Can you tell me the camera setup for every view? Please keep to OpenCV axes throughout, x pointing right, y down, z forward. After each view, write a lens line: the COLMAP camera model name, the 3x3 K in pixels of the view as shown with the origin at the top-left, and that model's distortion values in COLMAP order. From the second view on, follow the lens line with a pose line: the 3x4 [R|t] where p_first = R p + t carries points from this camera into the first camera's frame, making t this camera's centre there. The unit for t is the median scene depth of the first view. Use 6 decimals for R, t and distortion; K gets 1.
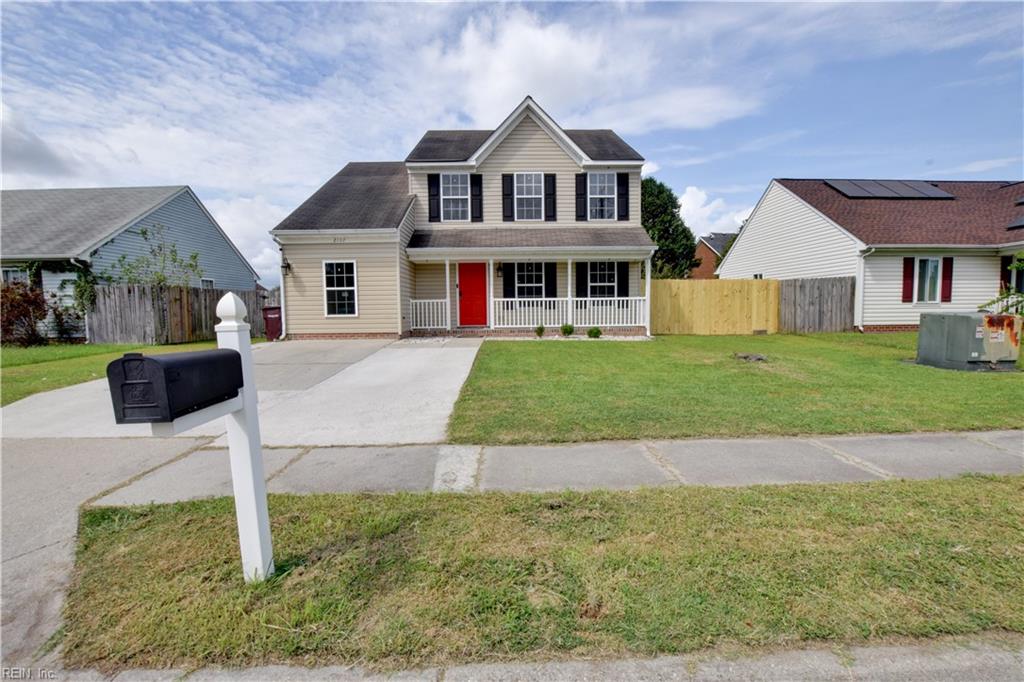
lens RADIAL K [[455.2, 0, 508.9], [0, 455.2, 347.9], [0, 0, 1]] dist [-0.036426, 0.006828]
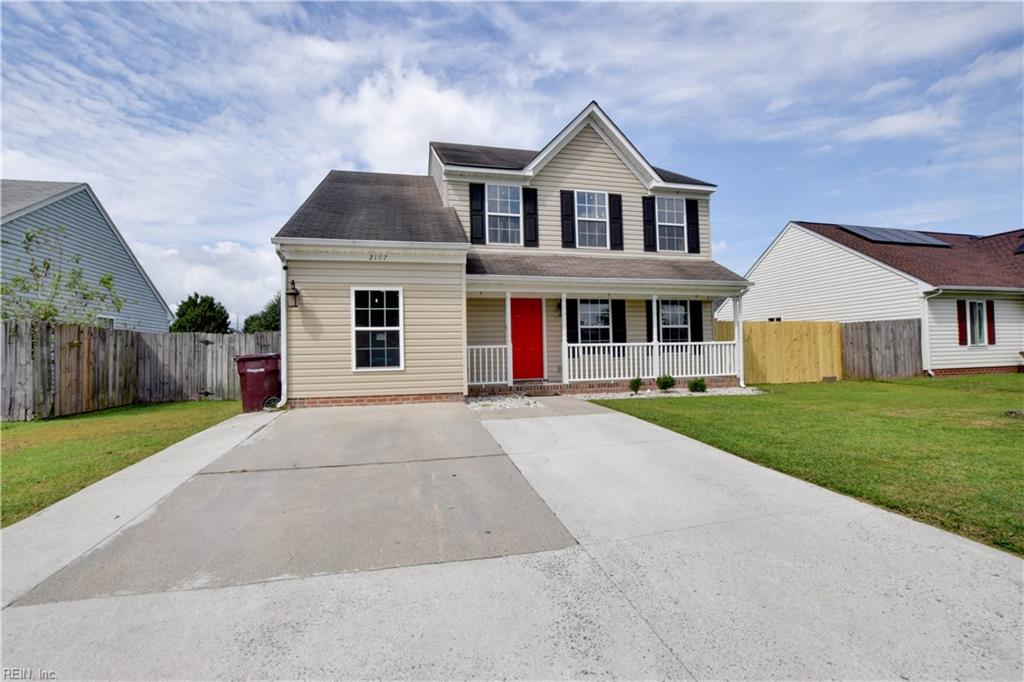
lens RADIAL K [[455.2, 0, 506.7], [0, 455.2, 345.3], [0, 0, 1]] dist [-0.036426, 0.006828]
pose [[0.975479, -0.003611, 0.220062, -0.287781], [0.027652, 0.993954, -0.106262, -0.025731], [-0.218347, 0.109742, 0.969681, 0.267465]]
